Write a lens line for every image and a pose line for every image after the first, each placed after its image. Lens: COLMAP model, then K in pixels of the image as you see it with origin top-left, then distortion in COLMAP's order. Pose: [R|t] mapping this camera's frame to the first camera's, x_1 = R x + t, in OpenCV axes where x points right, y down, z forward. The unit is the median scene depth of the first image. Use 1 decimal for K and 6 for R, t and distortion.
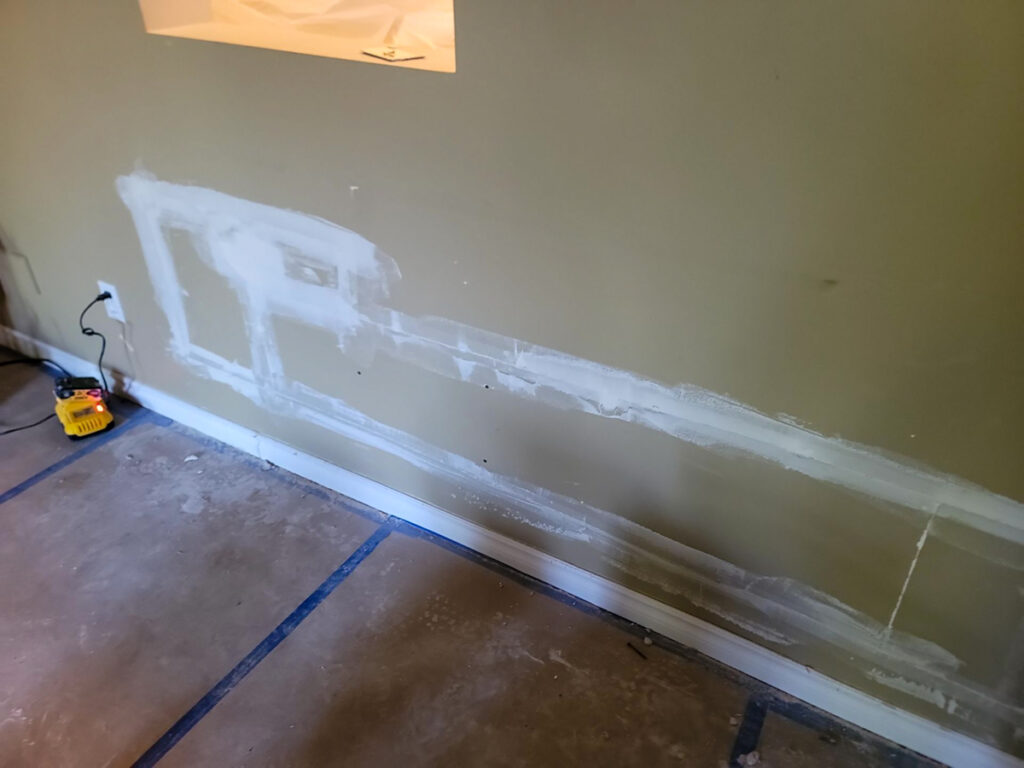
lens RADIAL K [[755.2, 0, 517.1], [0, 755.2, 385.8], [0, 0, 1]] dist [0.070224, -0.049448]
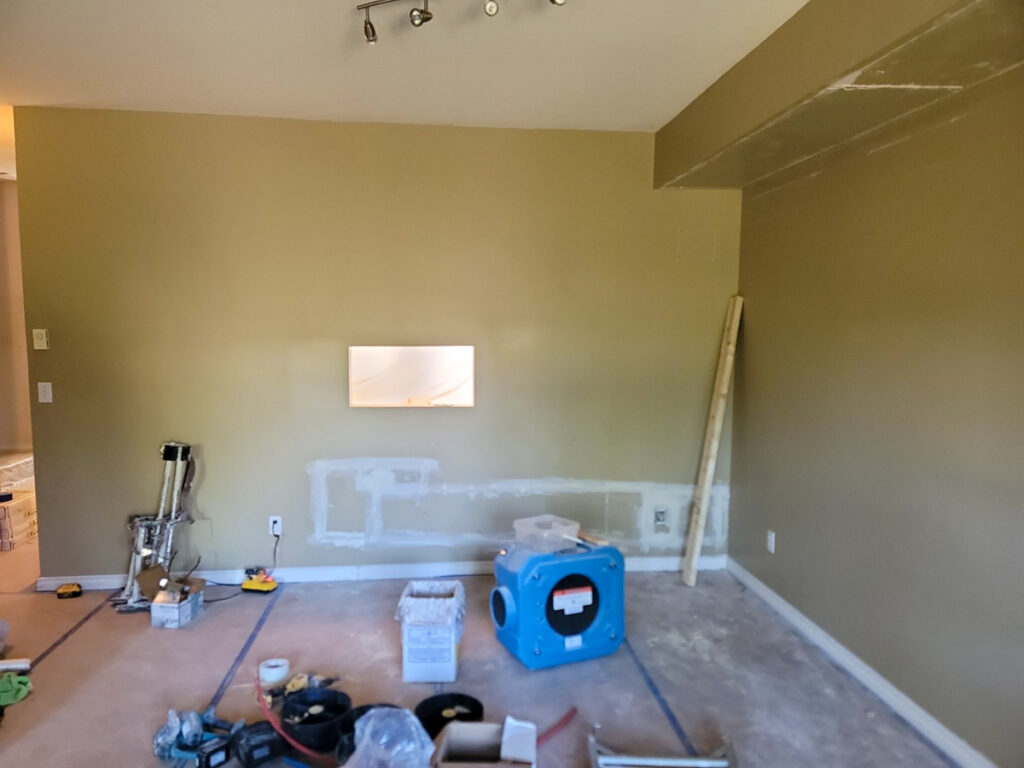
lens RADIAL K [[755.2, 0, 511.3], [0, 755.2, 386.8], [0, 0, 1]] dist [0.070224, -0.049448]
pose [[0.793949, -0.032253, 0.607129, -1.917197], [0.325280, 0.866188, -0.379357, 0.867097], [-0.513652, 0.498677, 0.698200, -1.546492]]
